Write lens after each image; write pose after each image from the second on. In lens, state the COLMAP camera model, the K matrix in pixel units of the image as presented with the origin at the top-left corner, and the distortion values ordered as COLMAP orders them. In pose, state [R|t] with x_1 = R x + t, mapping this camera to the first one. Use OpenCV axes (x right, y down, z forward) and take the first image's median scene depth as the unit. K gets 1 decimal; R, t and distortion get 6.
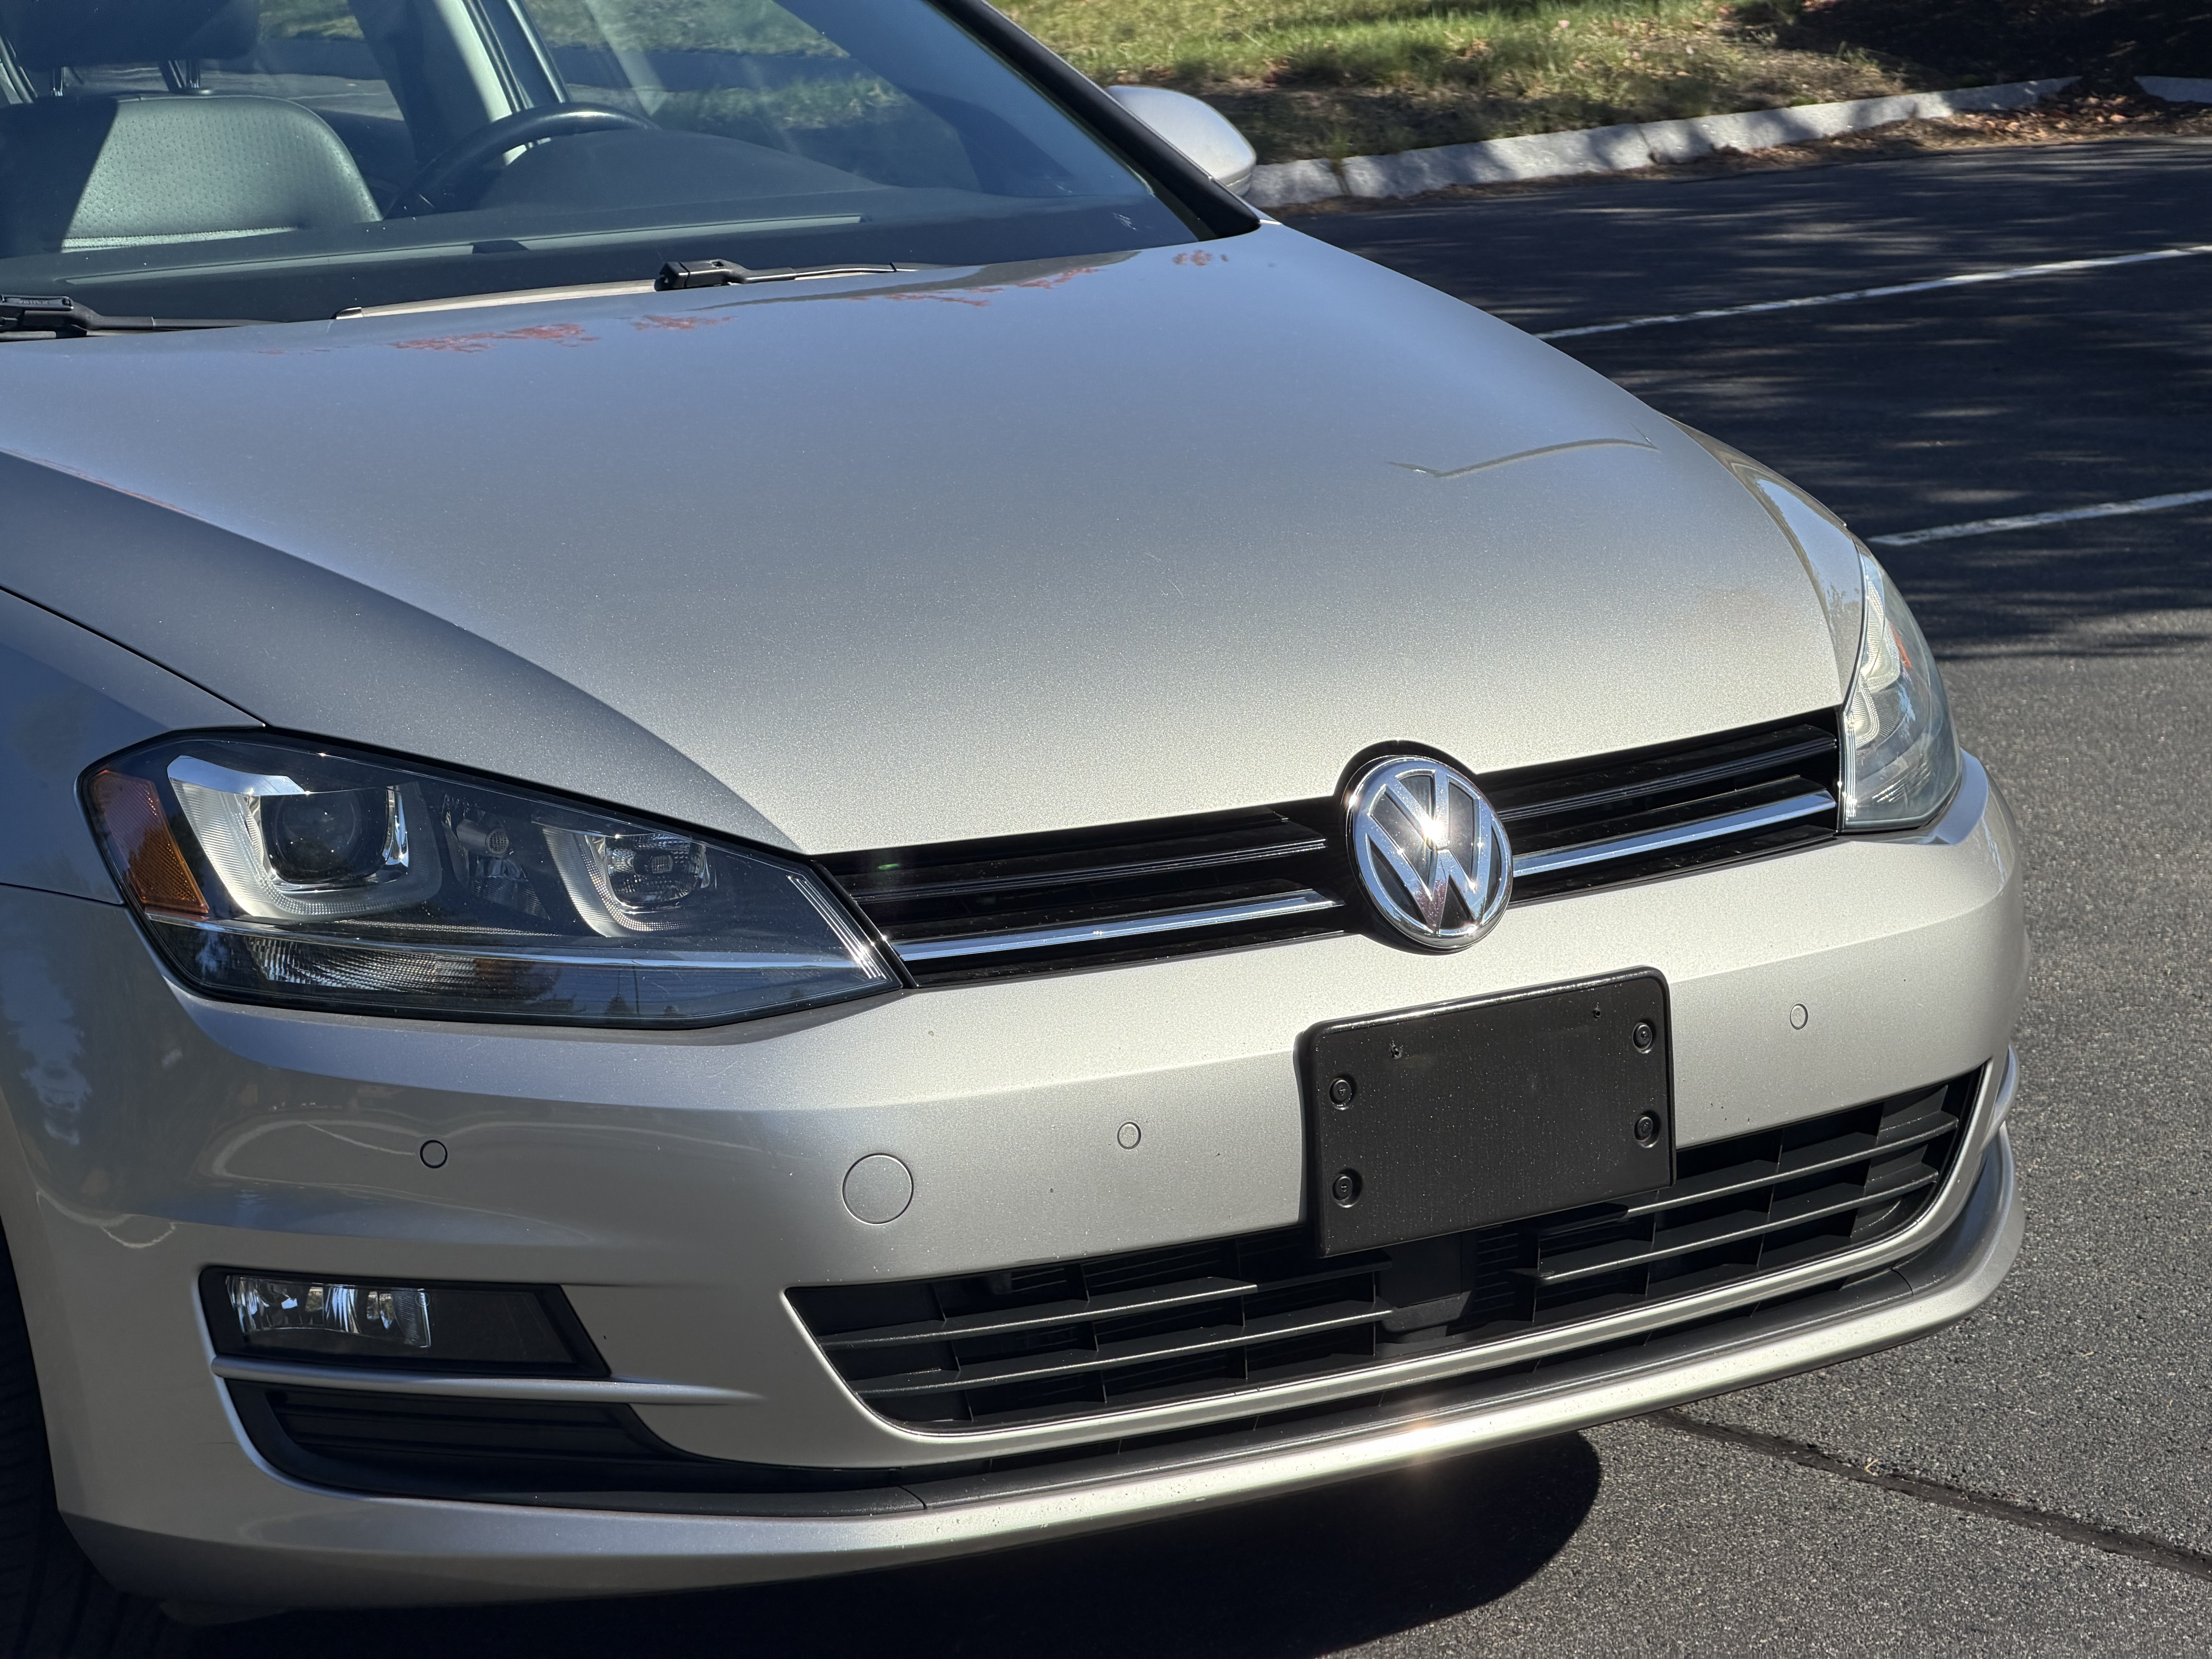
lens RADIAL K [[6792.5, 0, 1110.0], [0, 6792.5, 827.4], [0, 0, 1]] dist [0.223018, 0.000000]
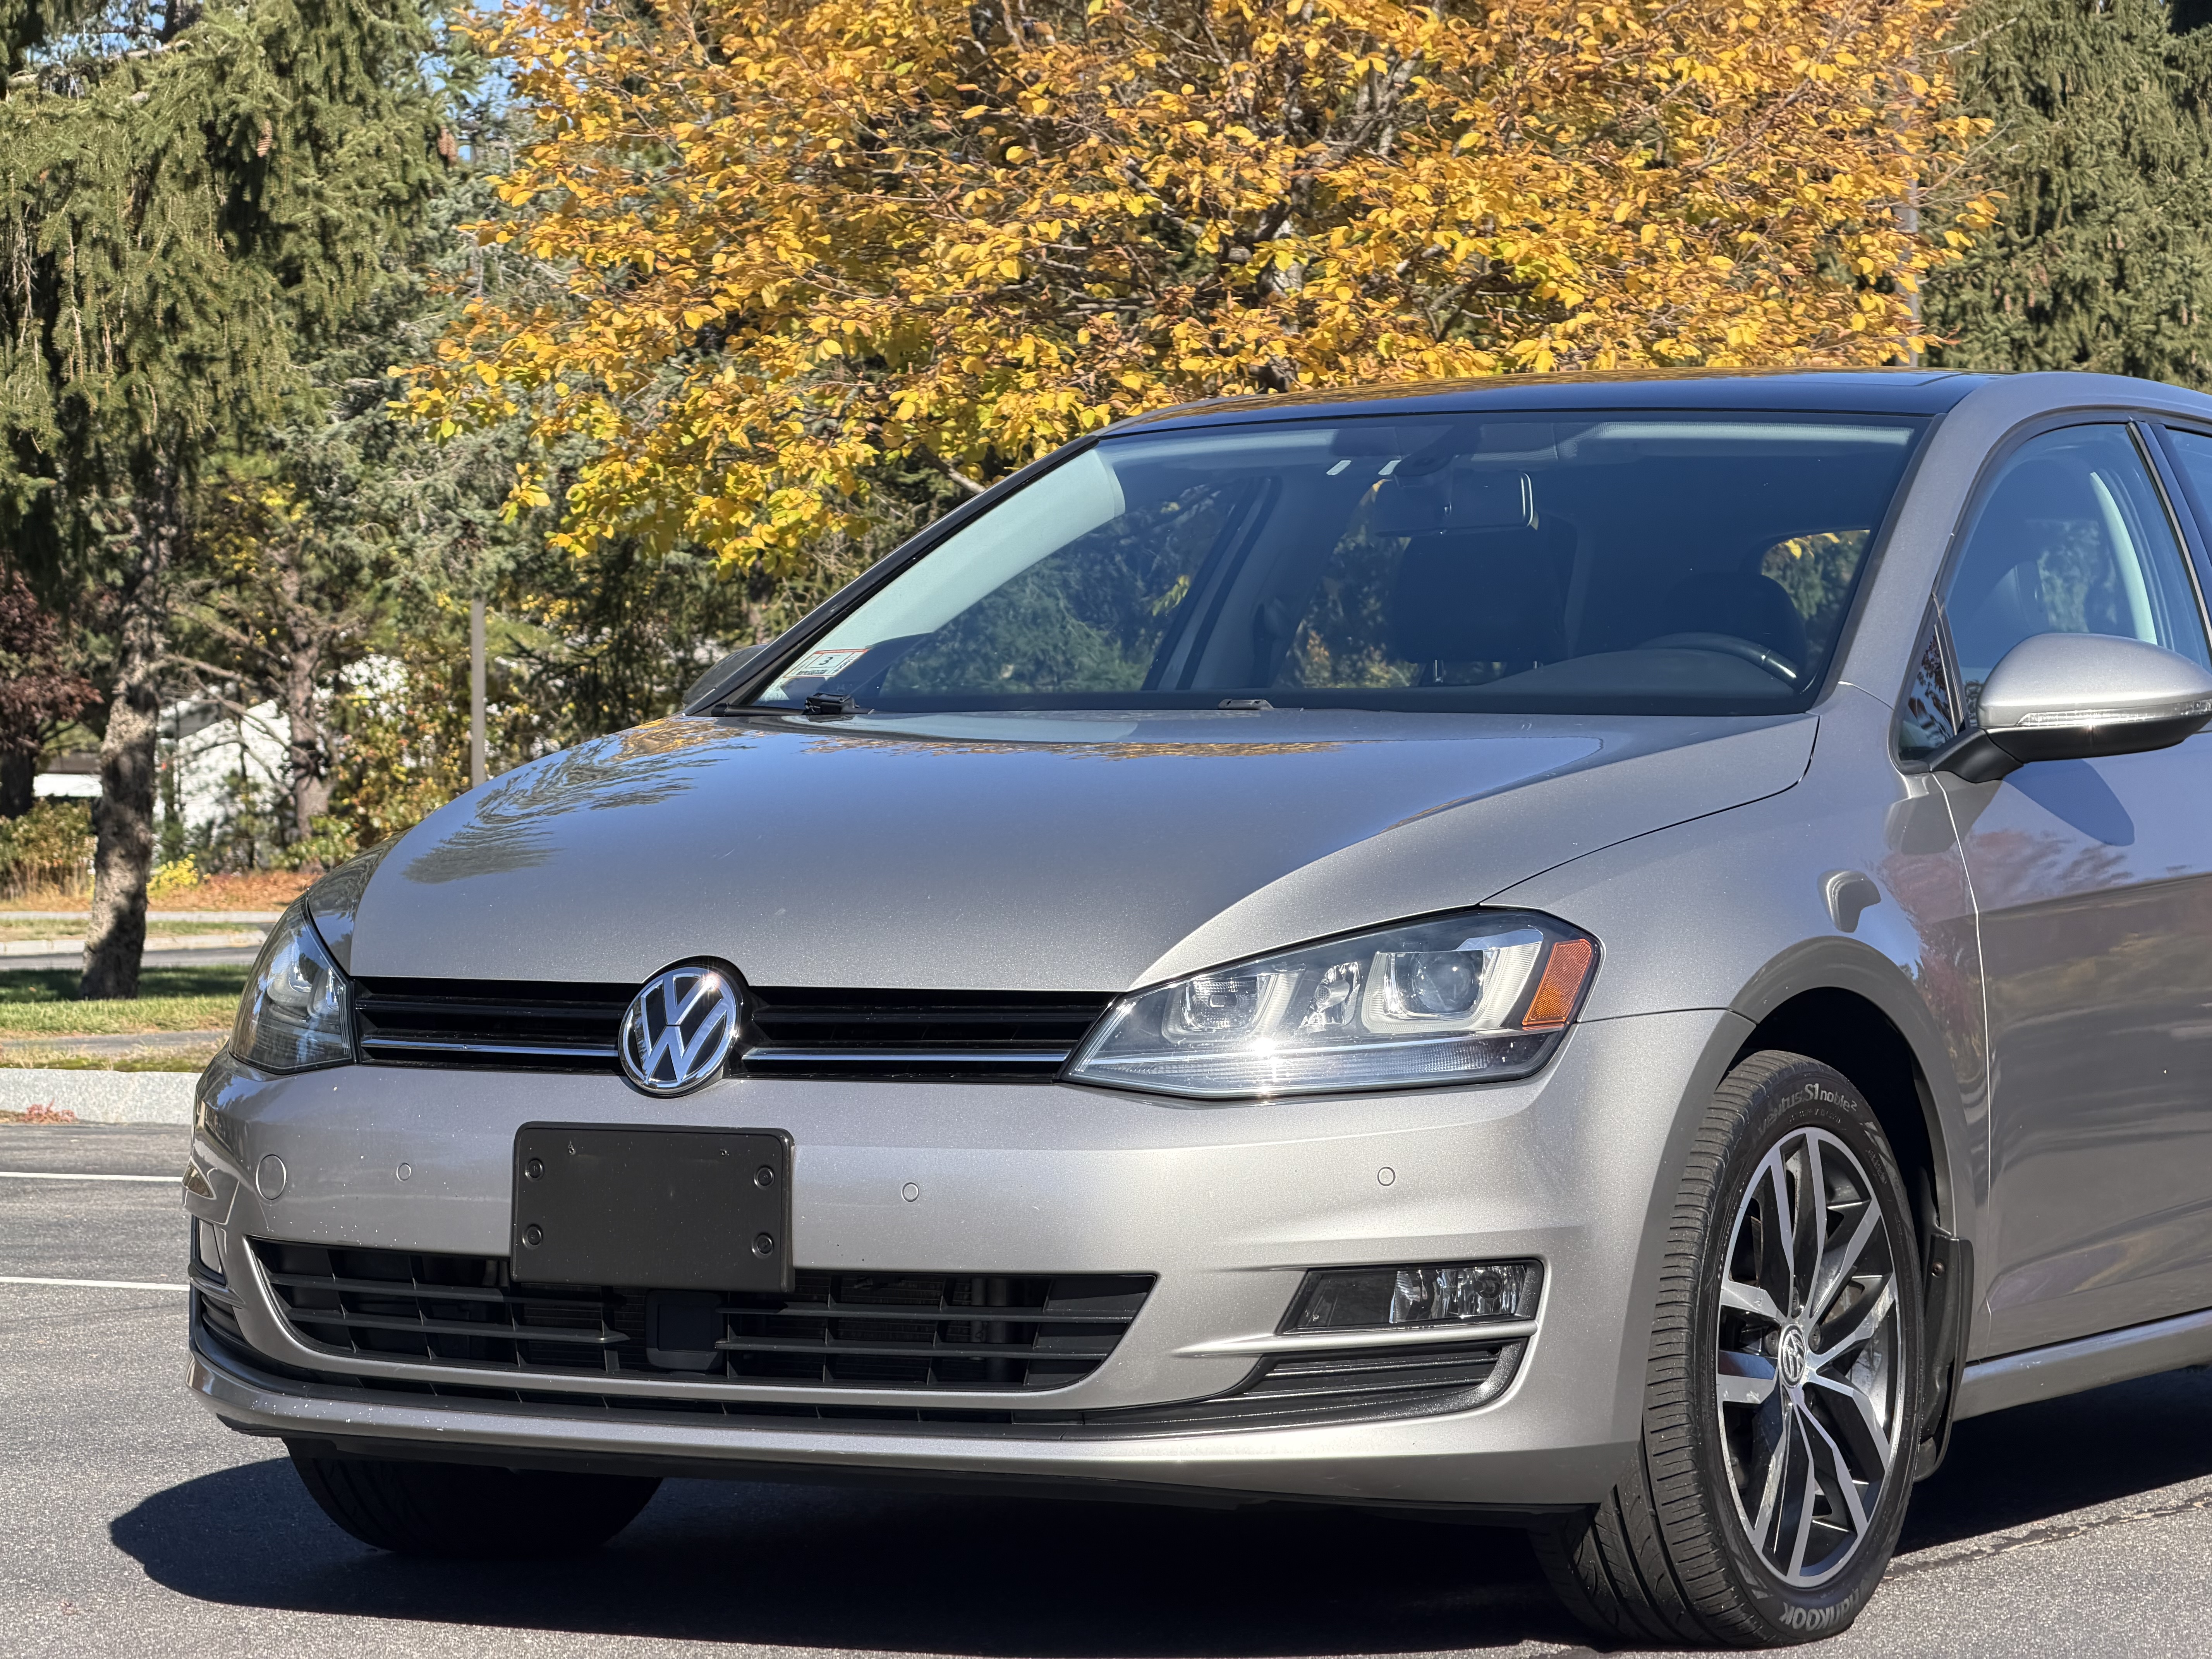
lens RADIAL K [[6792.5, 0, 1123.9], [0, 6792.5, 852.1], [0, 0, 1]] dist [0.223018, 0.000000]
pose [[0.408512, 0.032783, -0.912164, 1.409949], [-0.166427, 0.985277, -0.039124, 0.007477], [0.897452, 0.167791, 0.407954, 0.494348]]
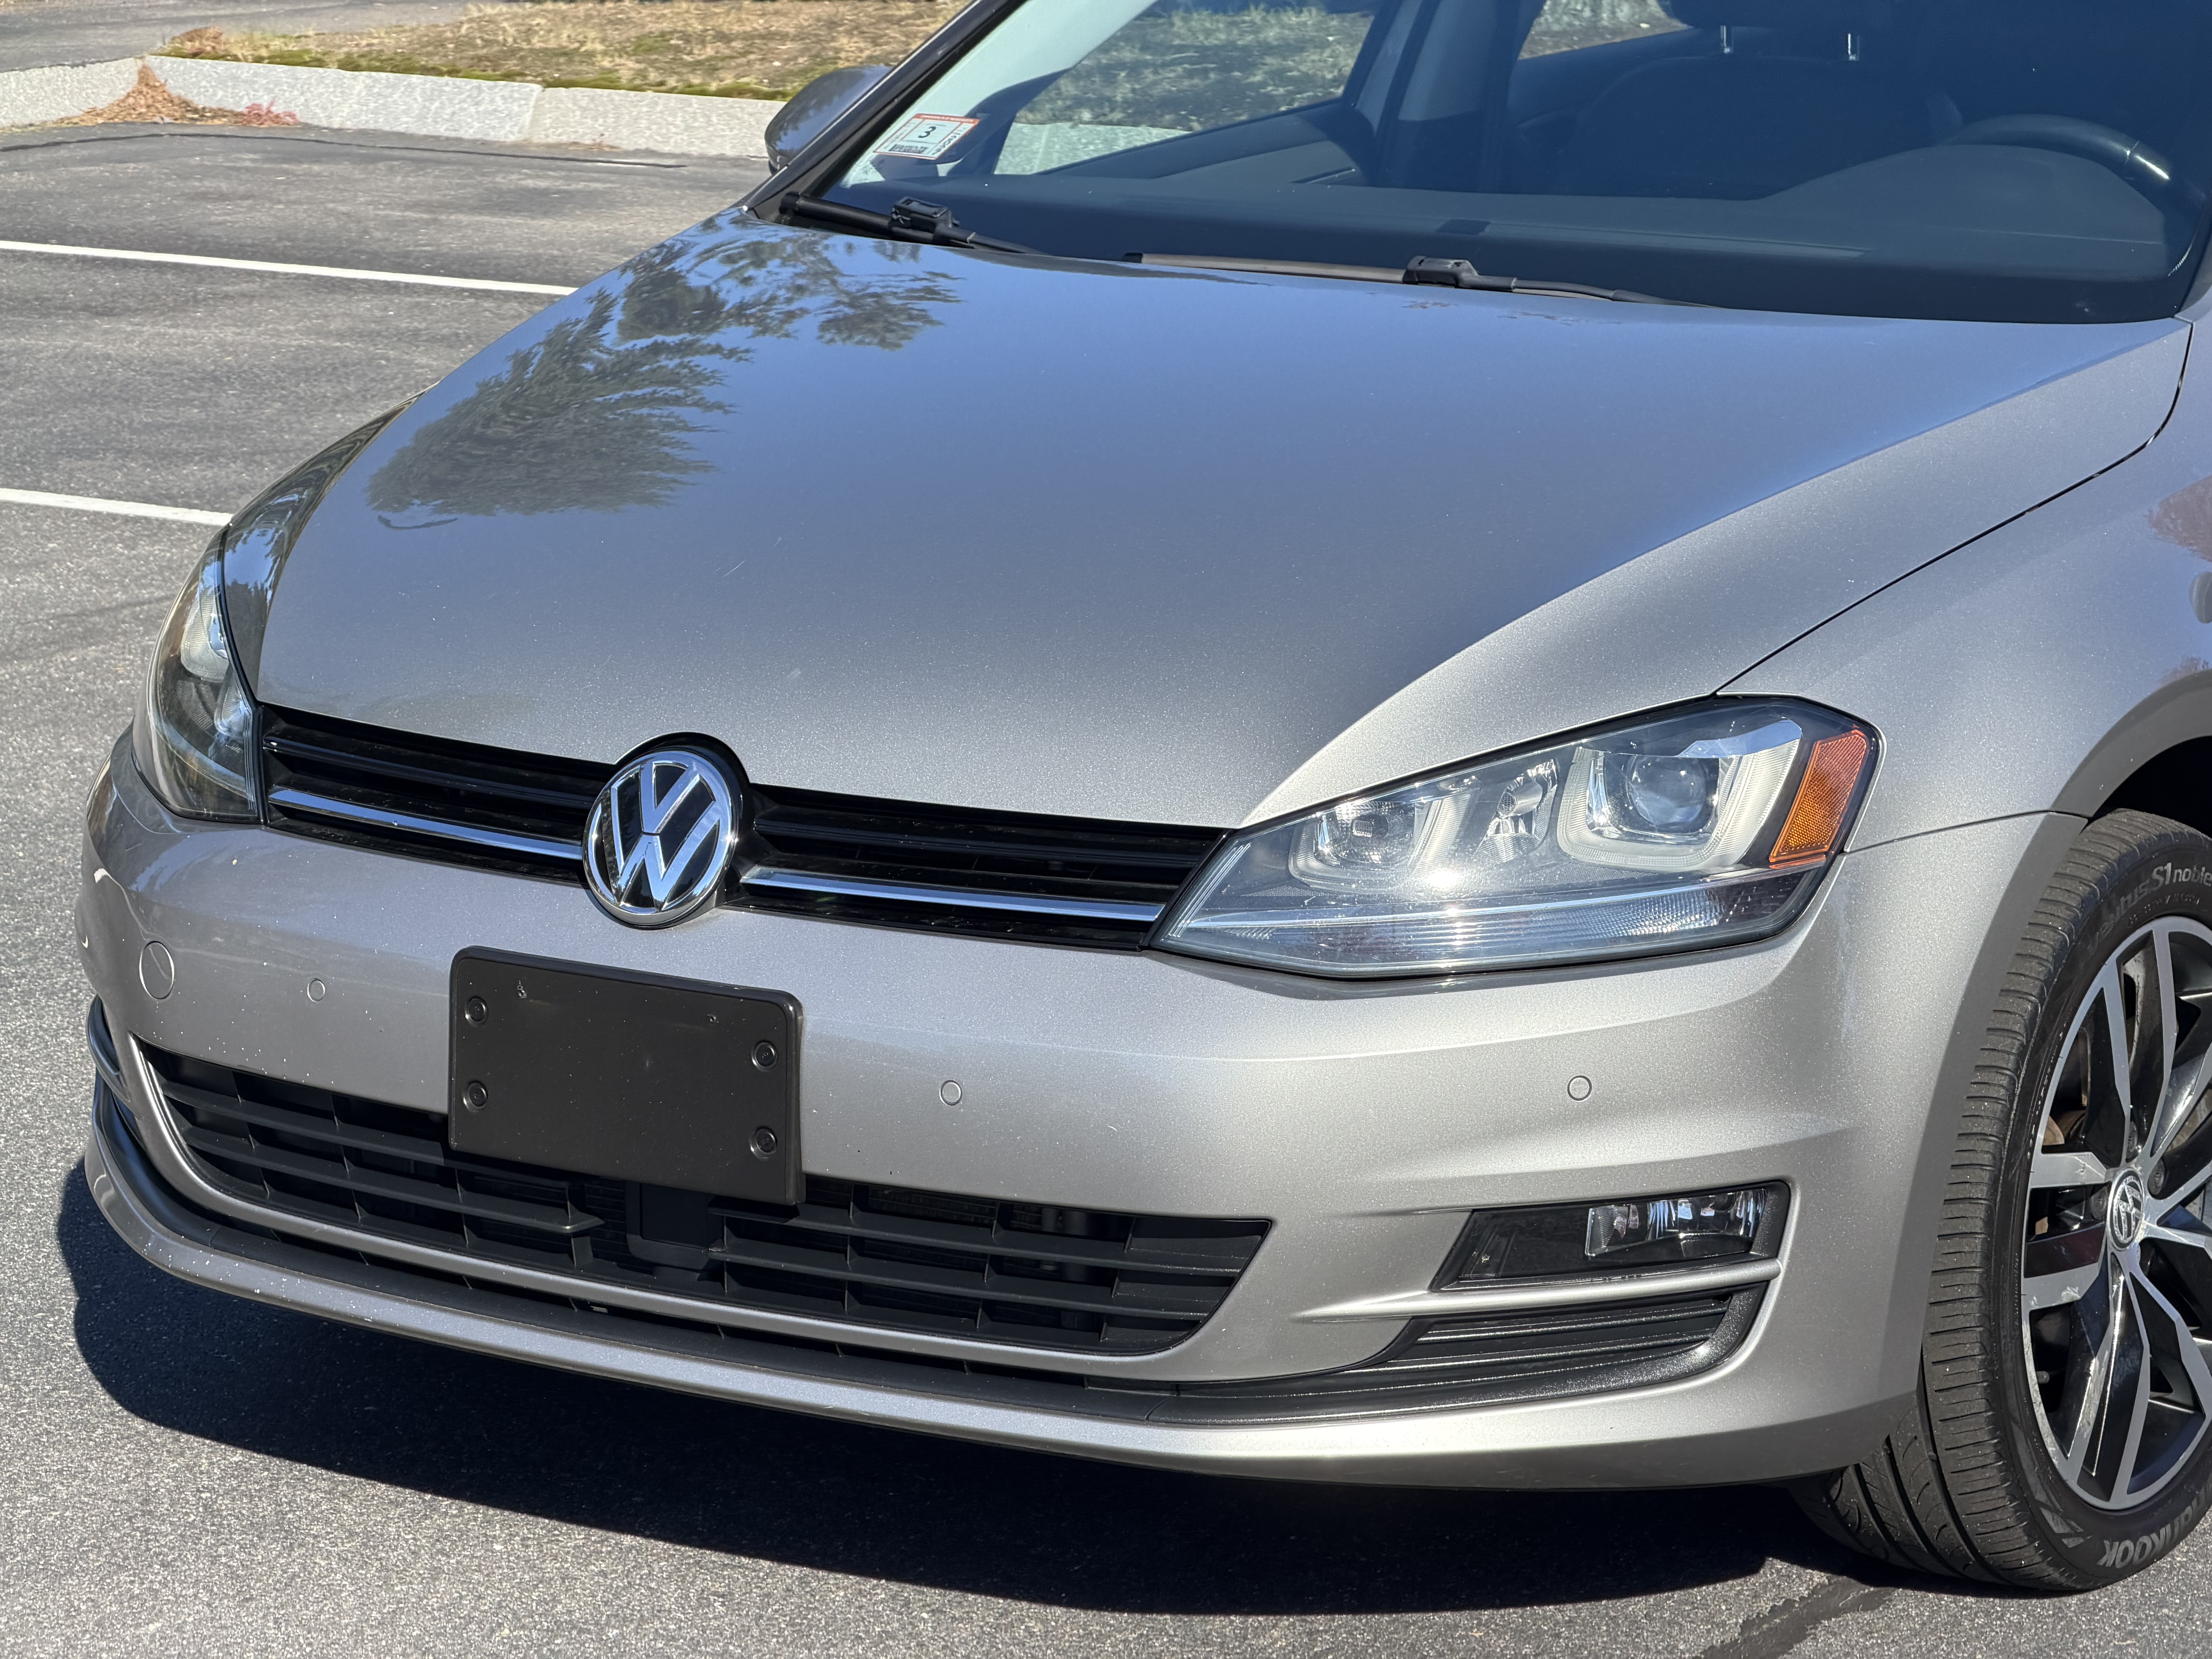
lens RADIAL K [[6792.5, 0, 1109.5], [0, 6792.5, 843.7], [0, 0, 1]] dist [0.223018, 0.000000]
pose [[0.353458, 0.210856, -0.911377, 1.082035], [-0.168641, 0.972665, 0.159632, -0.184022], [0.920124, 0.097272, 0.379355, 0.655615]]
